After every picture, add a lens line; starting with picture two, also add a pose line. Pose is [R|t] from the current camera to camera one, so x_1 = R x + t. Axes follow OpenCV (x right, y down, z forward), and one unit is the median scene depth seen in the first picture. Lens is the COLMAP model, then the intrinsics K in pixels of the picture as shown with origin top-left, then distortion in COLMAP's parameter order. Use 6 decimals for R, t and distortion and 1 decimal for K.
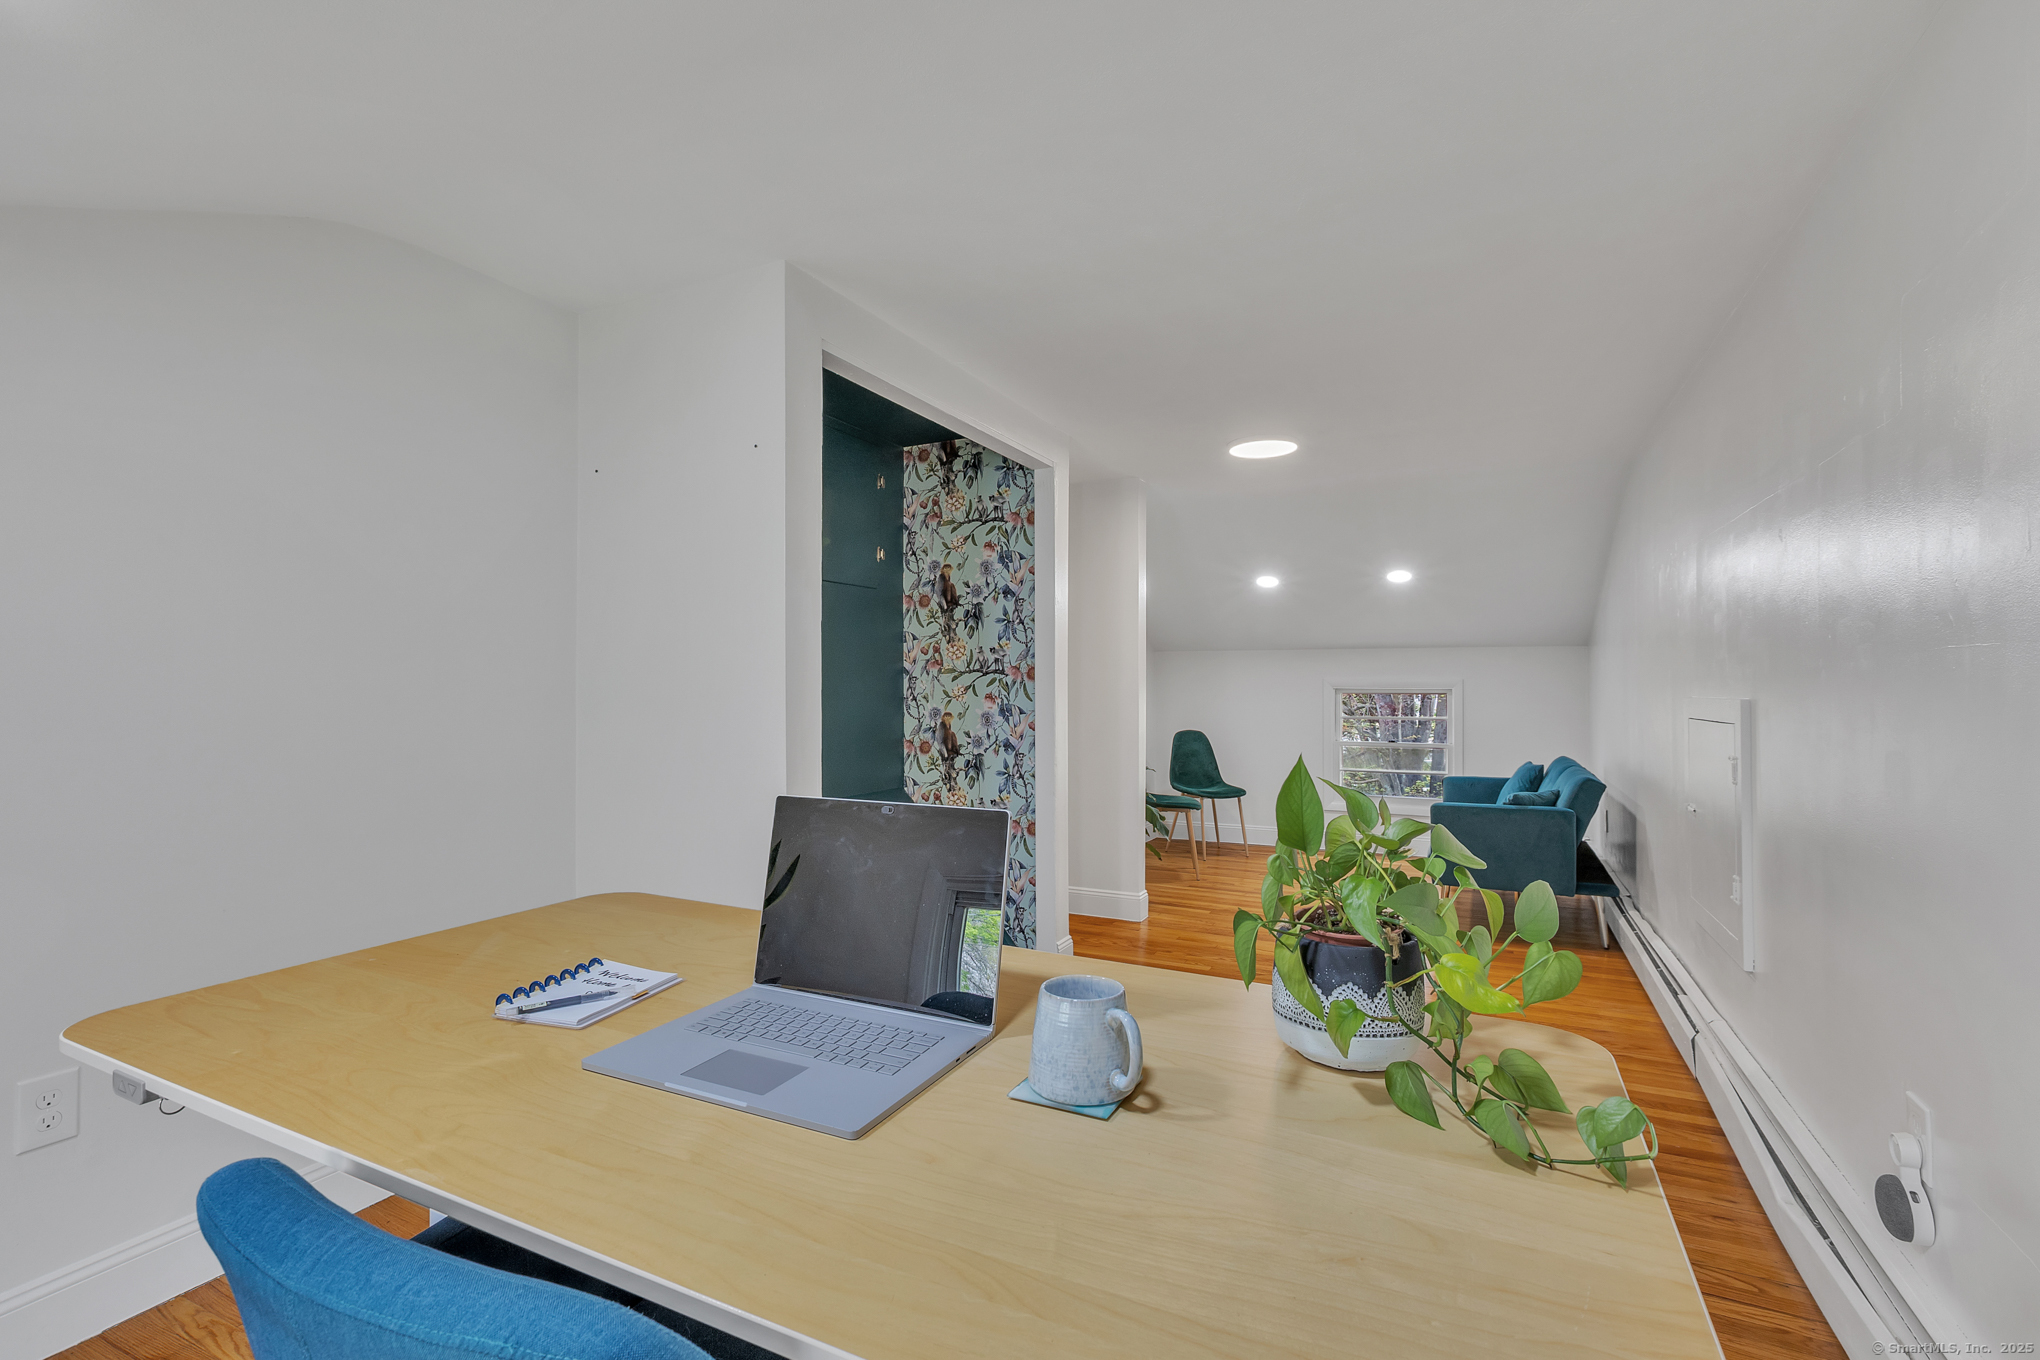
lens RADIAL K [[911.9, 0, 1013.6], [0, 911.9, 676.8], [0, 0, 1]] dist [-0.002202, -0.000729]
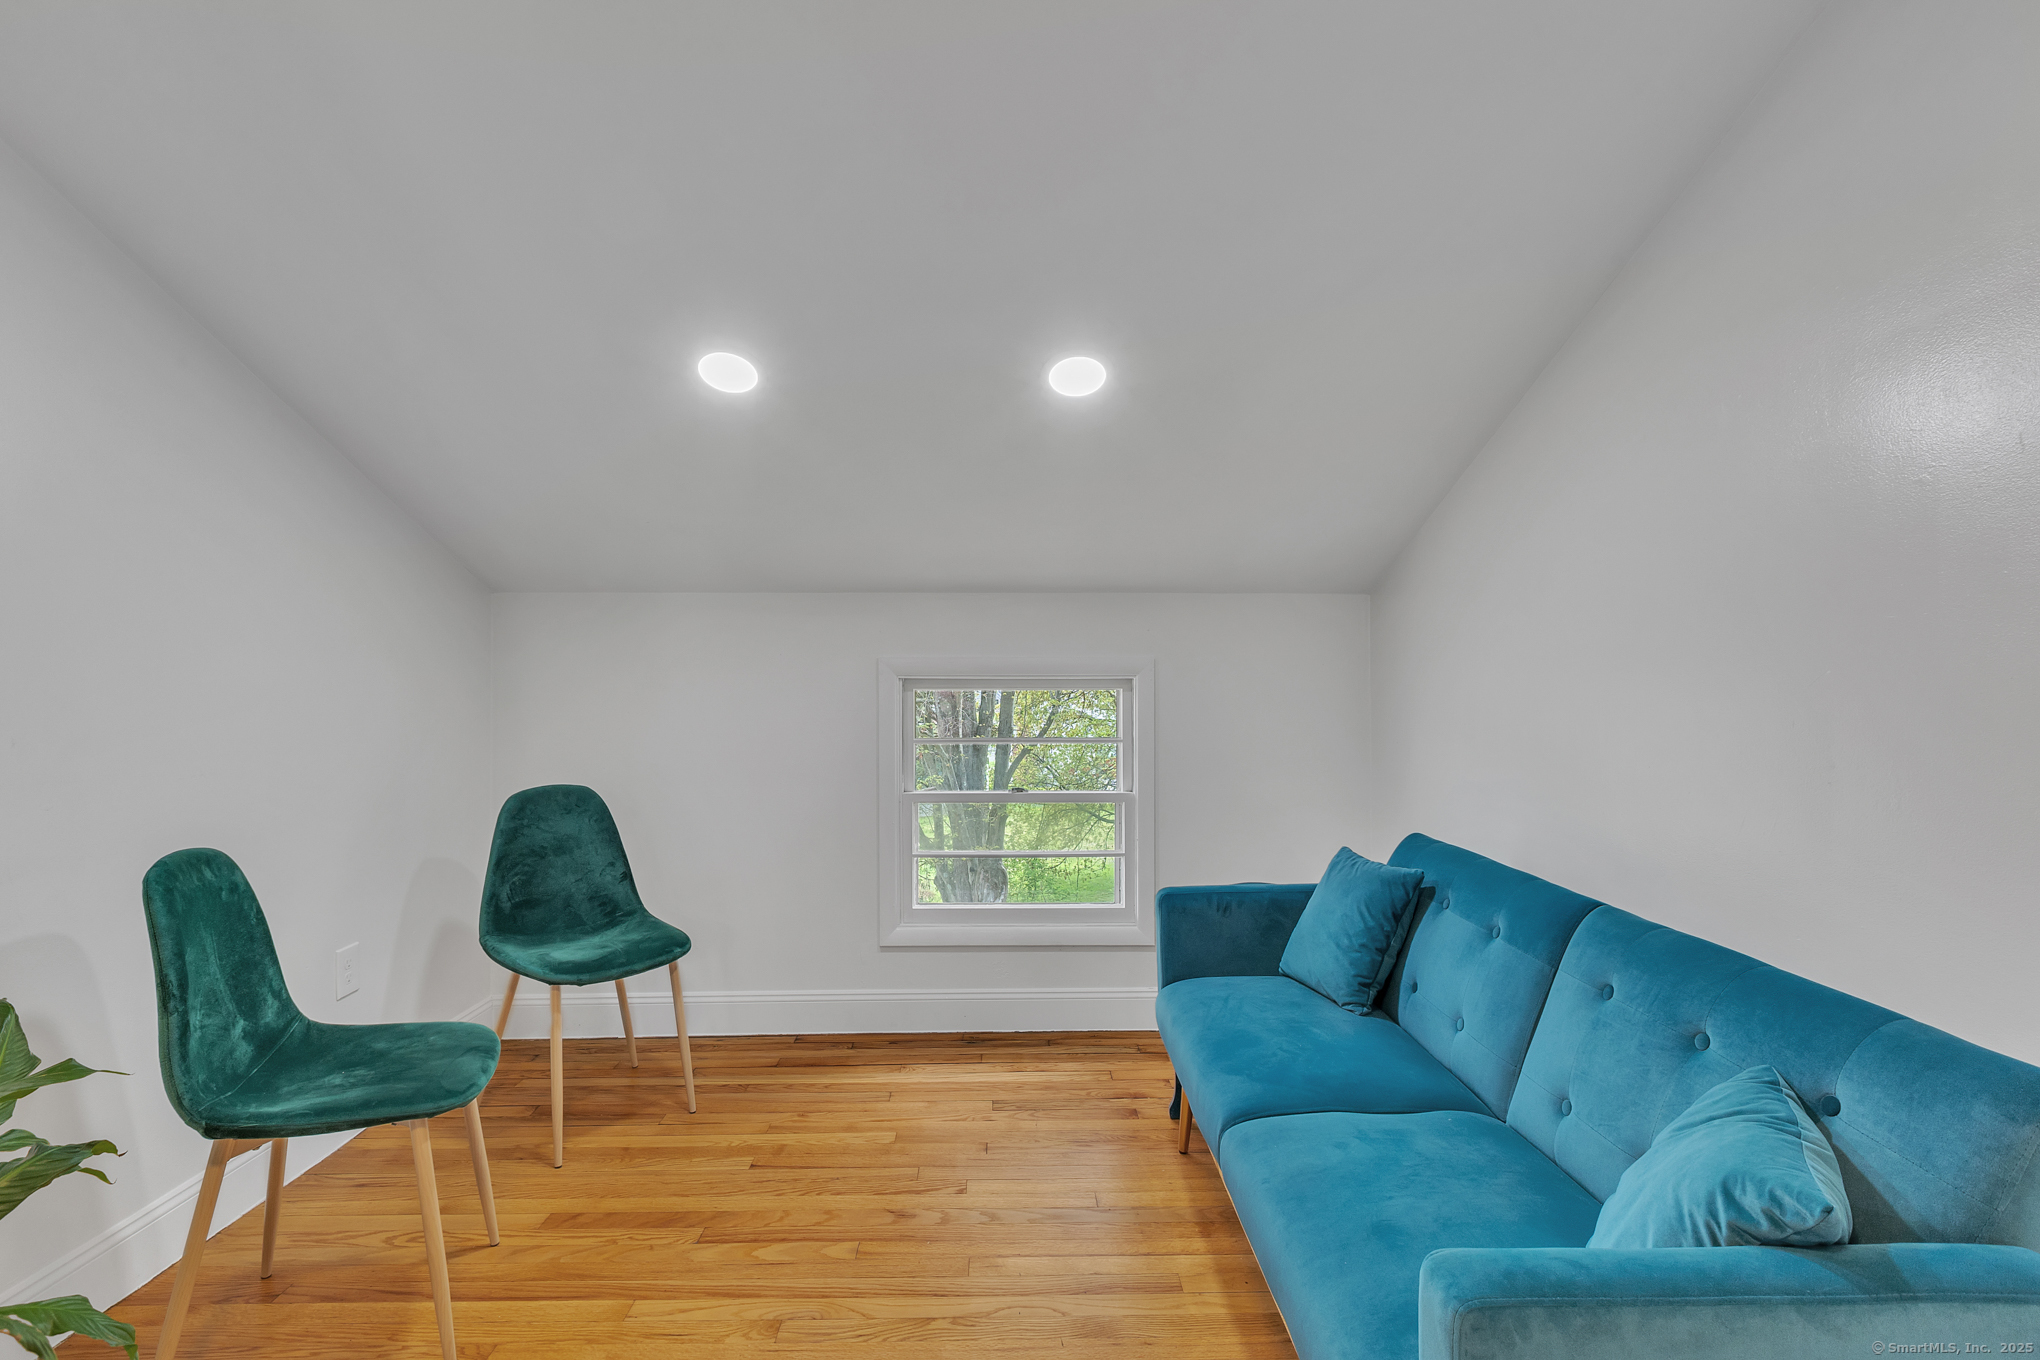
lens RADIAL K [[911.9, 0, 1021.9], [0, 911.9, 677.9], [0, 0, 1]] dist [-0.002202, -0.000729]
pose [[0.883450, -0.001469, 0.468523, 0.297140], [-0.000964, 0.999987, 0.004954, 0.015080], [-0.468524, -0.004828, 0.883437, 0.884742]]
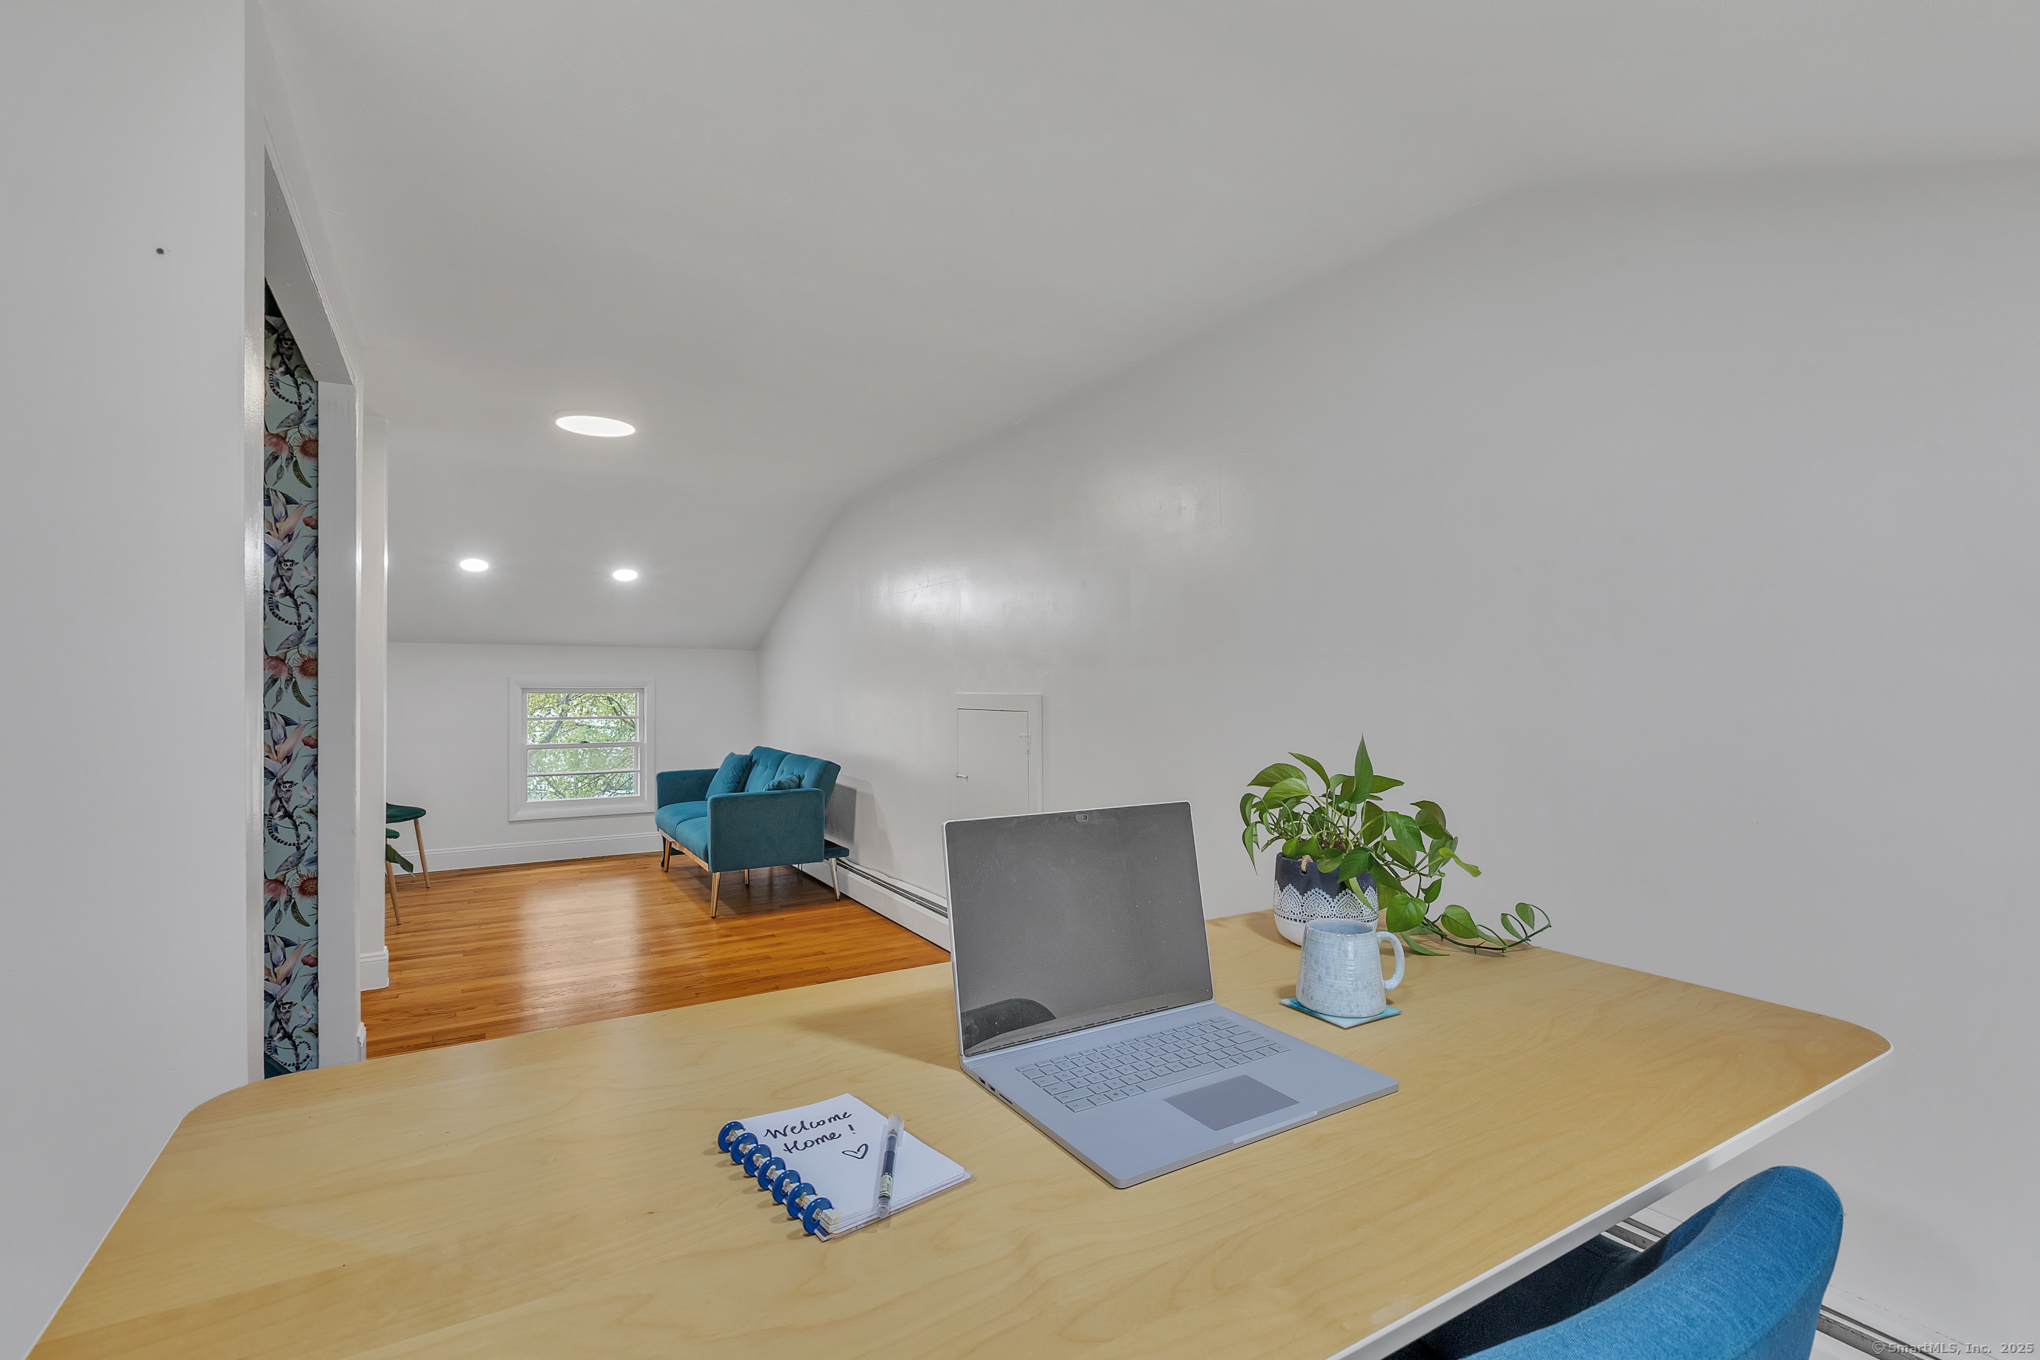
lens RADIAL K [[911.9, 0, 1005.4], [0, 911.9, 682.4], [0, 0, 1]] dist [-0.002202, -0.000729]
pose [[0.542552, 0.003335, 0.840016, -0.243360], [-0.008146, 0.999966, 0.001292, 0.002746], [-0.839983, -0.007544, 0.542560, 0.142793]]
